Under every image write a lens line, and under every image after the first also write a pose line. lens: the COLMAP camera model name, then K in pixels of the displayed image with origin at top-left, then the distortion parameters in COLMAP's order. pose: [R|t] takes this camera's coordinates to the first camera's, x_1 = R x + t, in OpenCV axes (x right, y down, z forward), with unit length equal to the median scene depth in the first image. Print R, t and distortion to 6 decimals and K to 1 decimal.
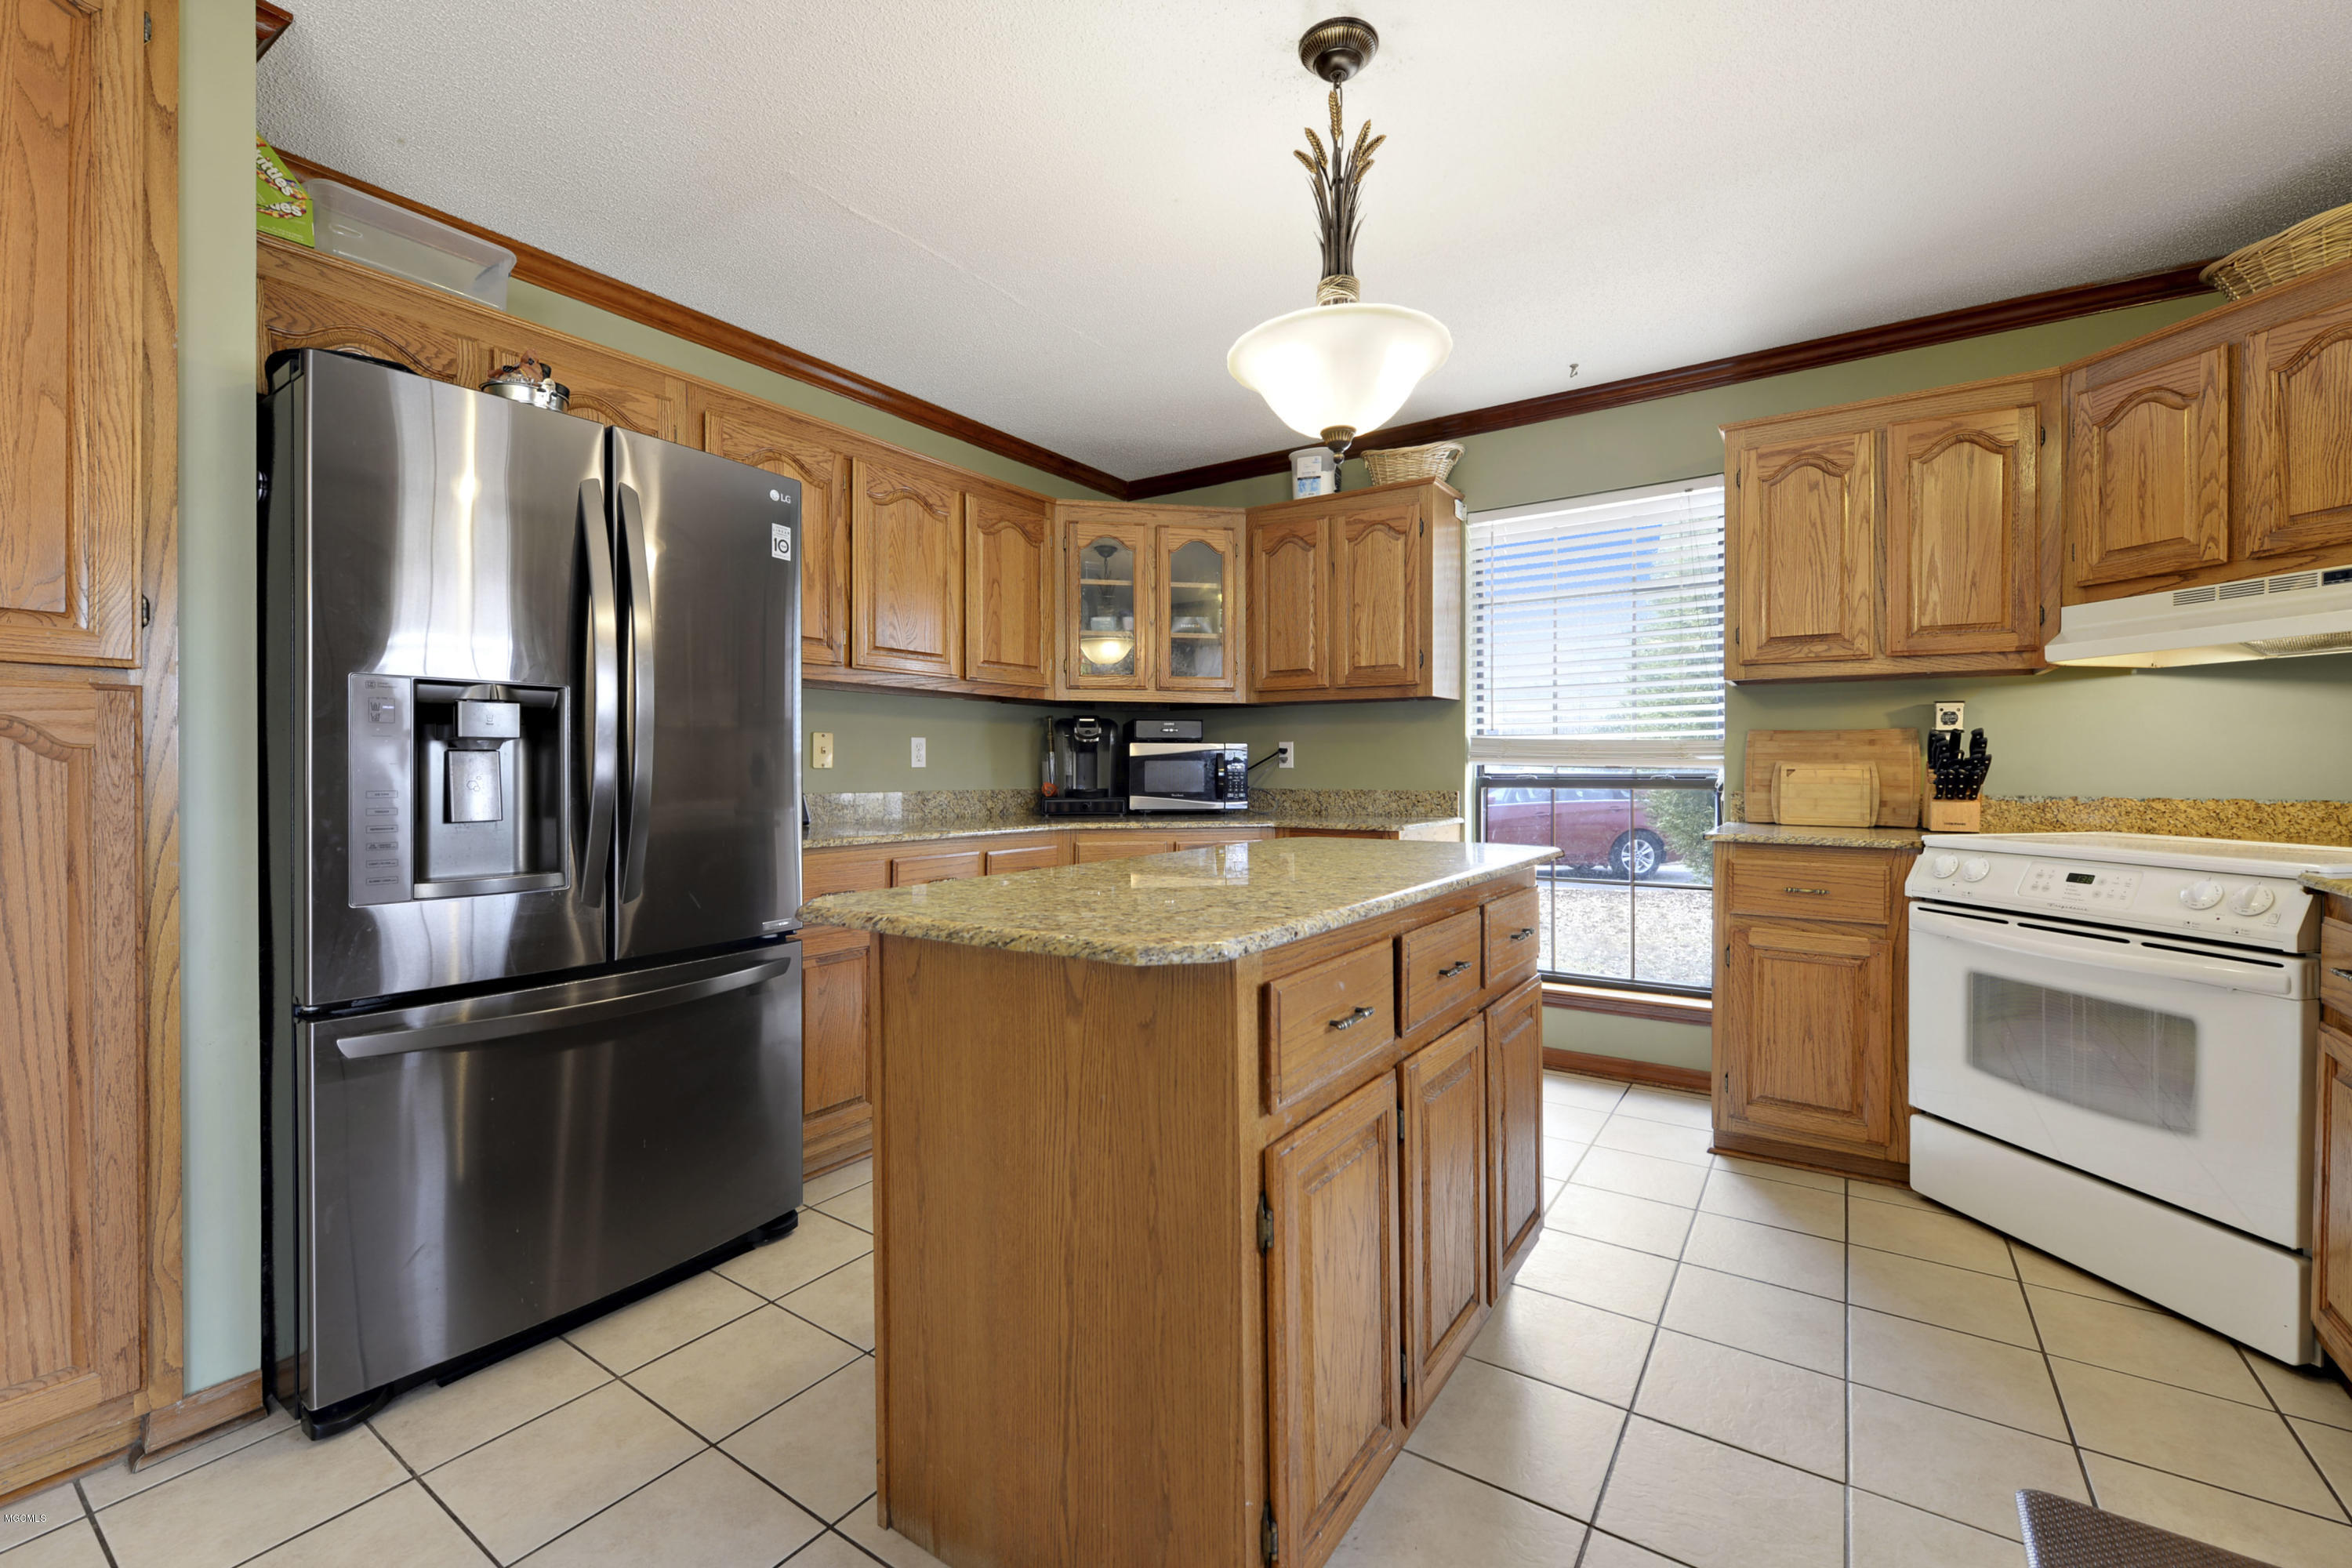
lens RADIAL K [[972.2, 0, 1150.3], [0, 972.2, 767.3], [0, 0, 1]] dist [0.000805, -0.002354]
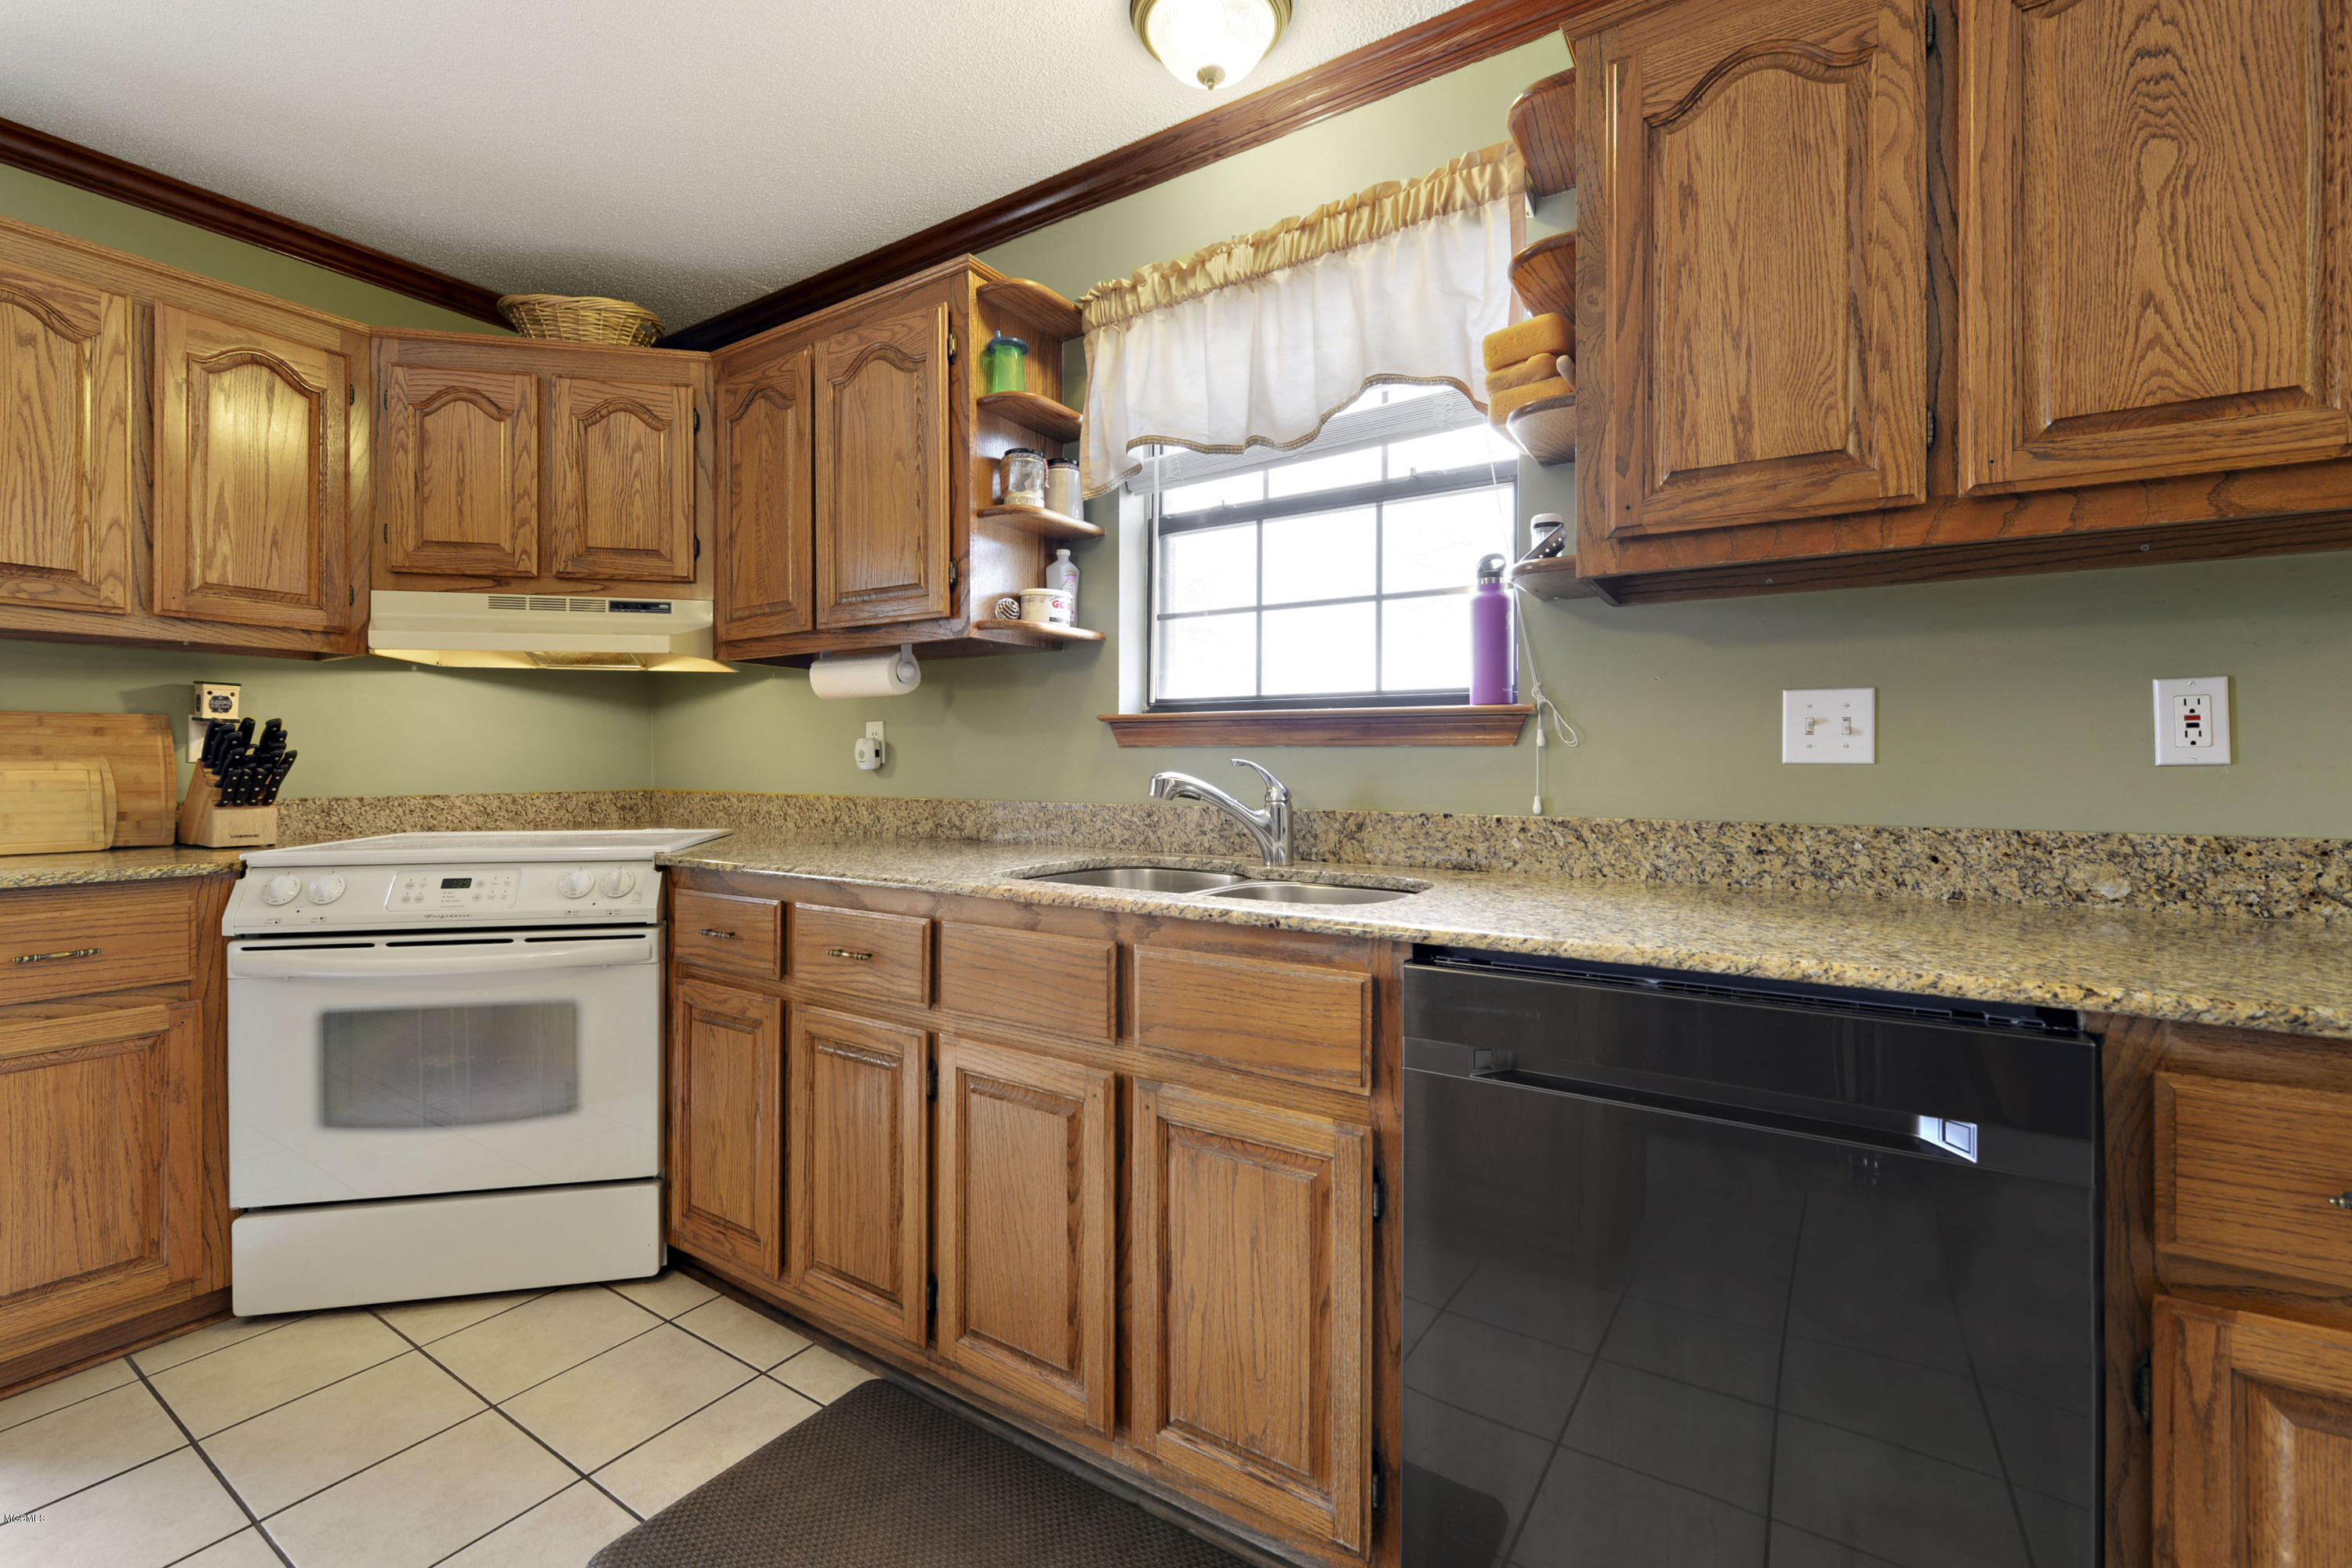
lens RADIAL K [[972.2, 0, 1194.5], [0, 972.2, 765.0], [0, 0, 1]] dist [0.000805, -0.002354]
pose [[-0.053458, -0.003170, 0.998565, -0.017554], [0.003052, 0.999990, 0.003338, -0.000953], [-0.998565, 0.003226, -0.053447, 0.280882]]
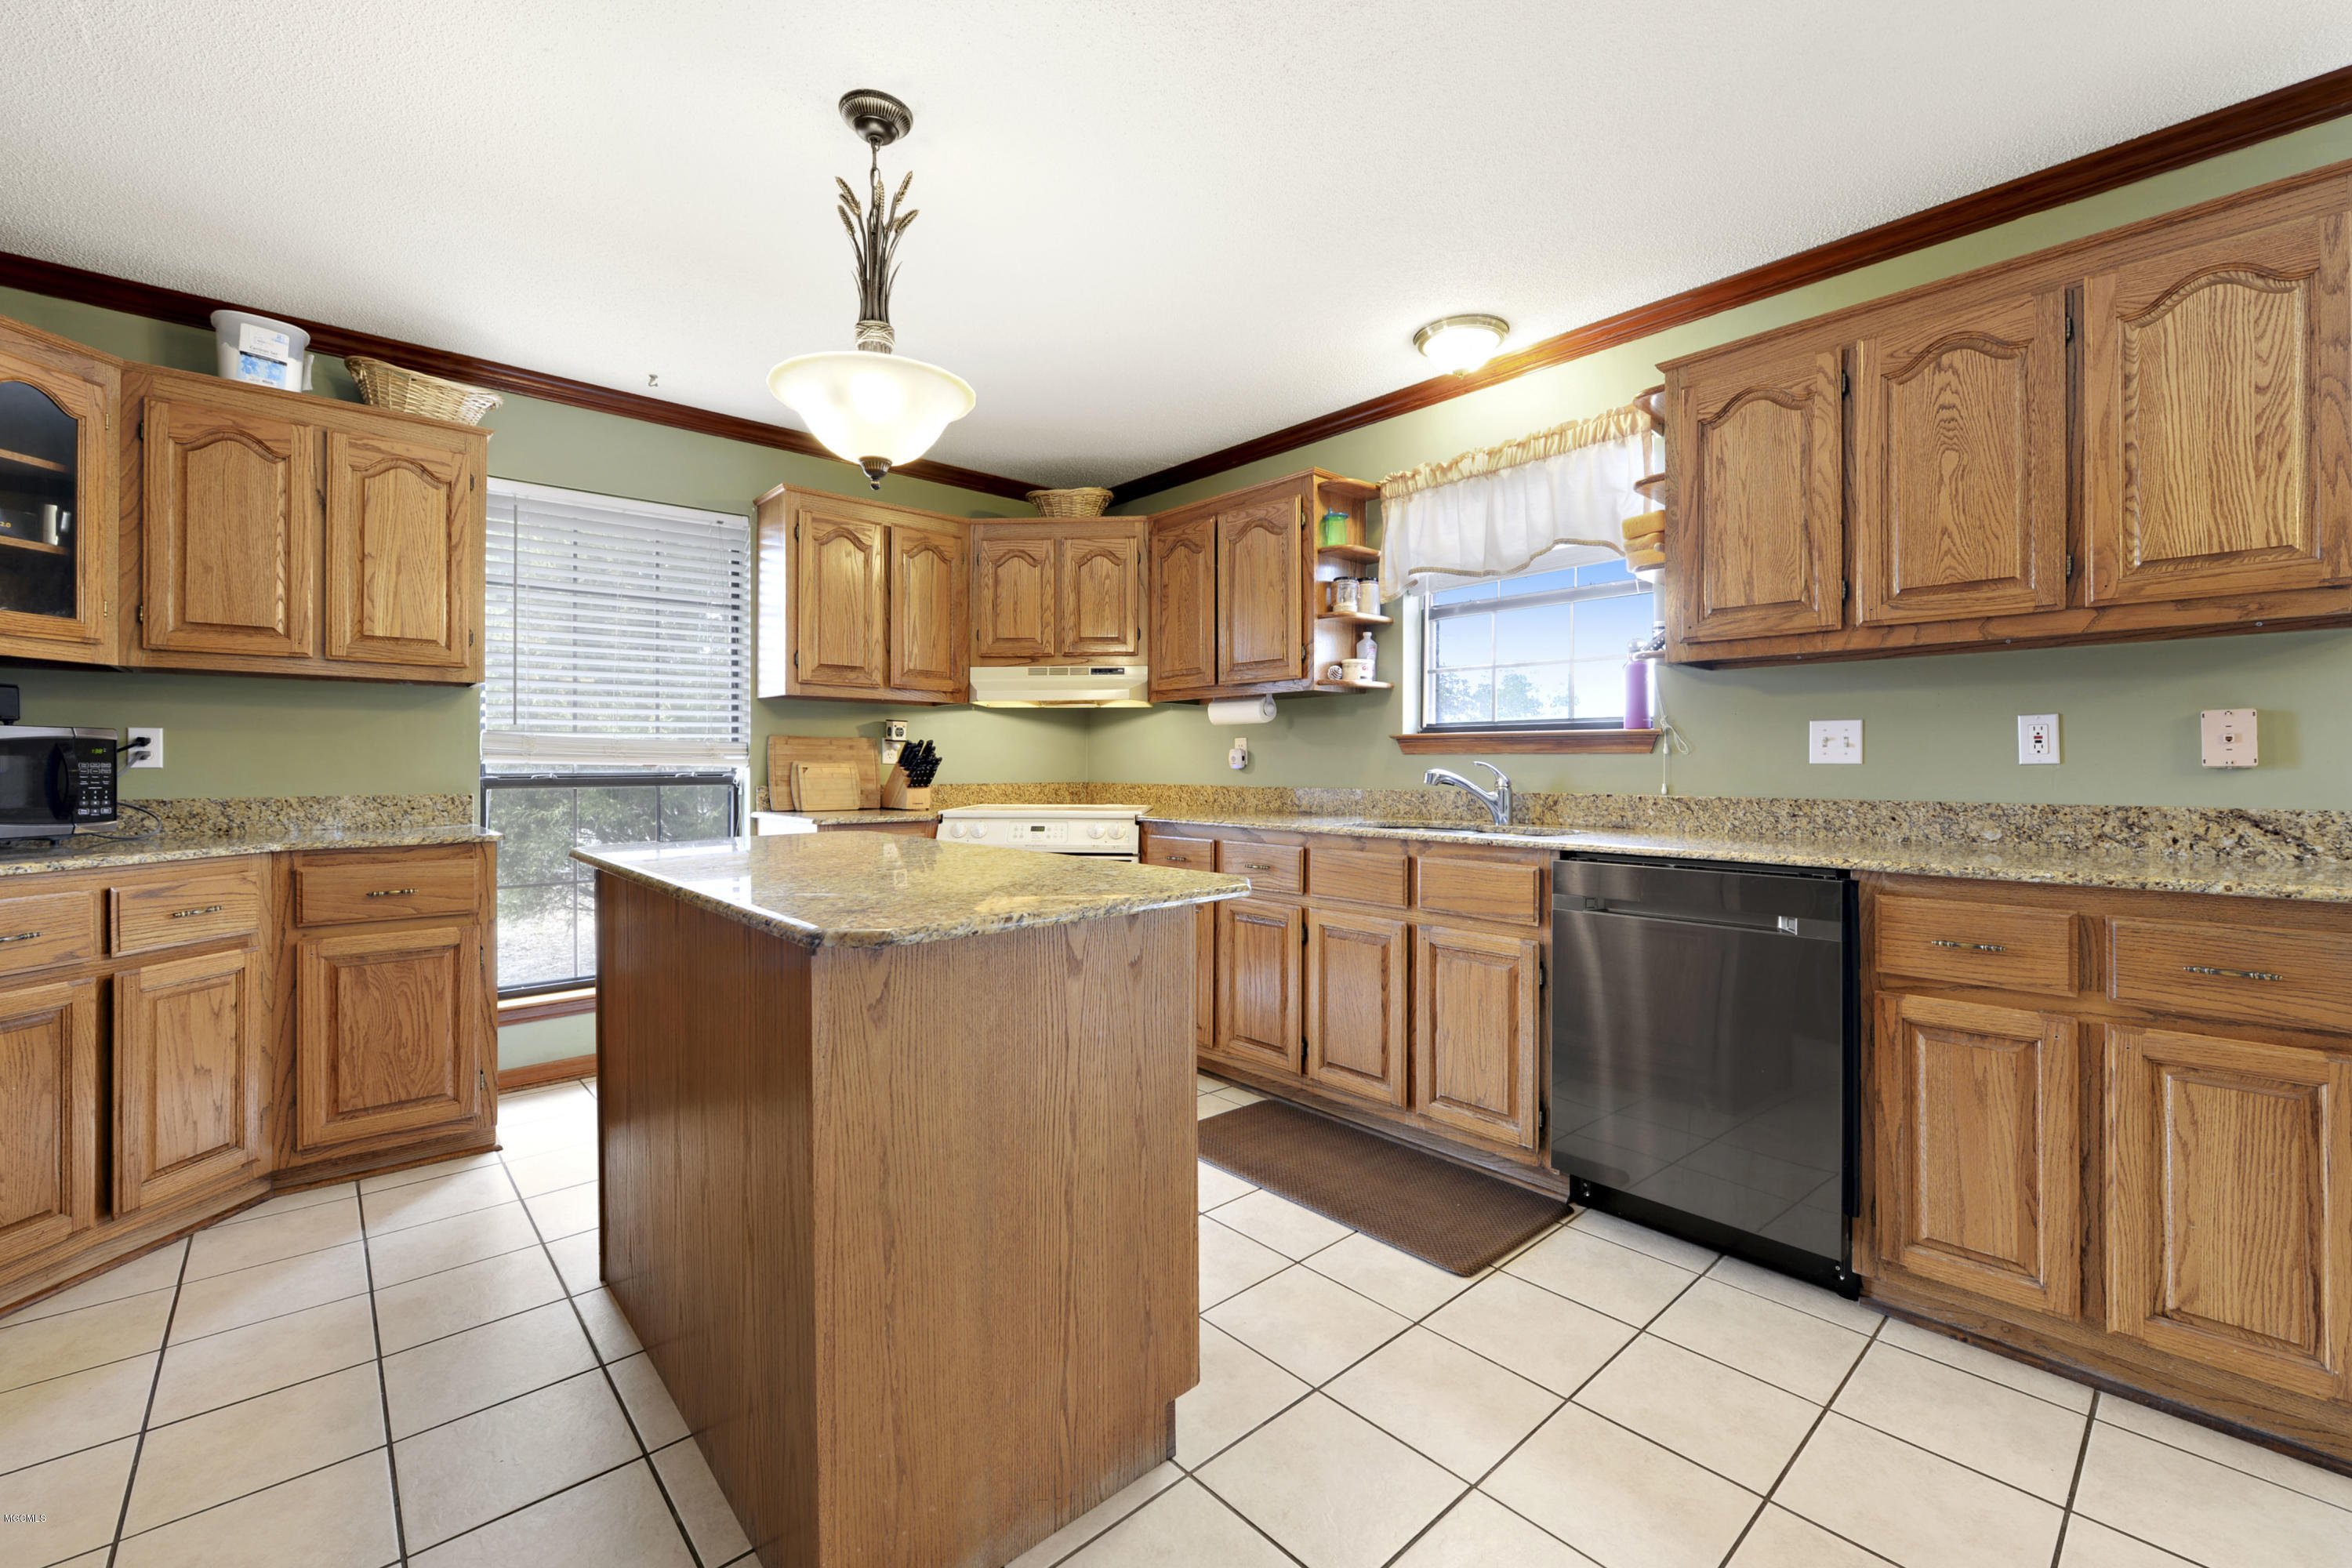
lens RADIAL K [[972.2, 0, 1168.2], [0, 972.2, 764.7], [0, 0, 1]] dist [0.000805, -0.002354]
pose [[0.235583, 0.001182, 0.971854, -0.578065], [0.002218, 0.999996, -0.001754, 0.002331], [-0.971852, 0.002569, 0.235579, 0.300179]]
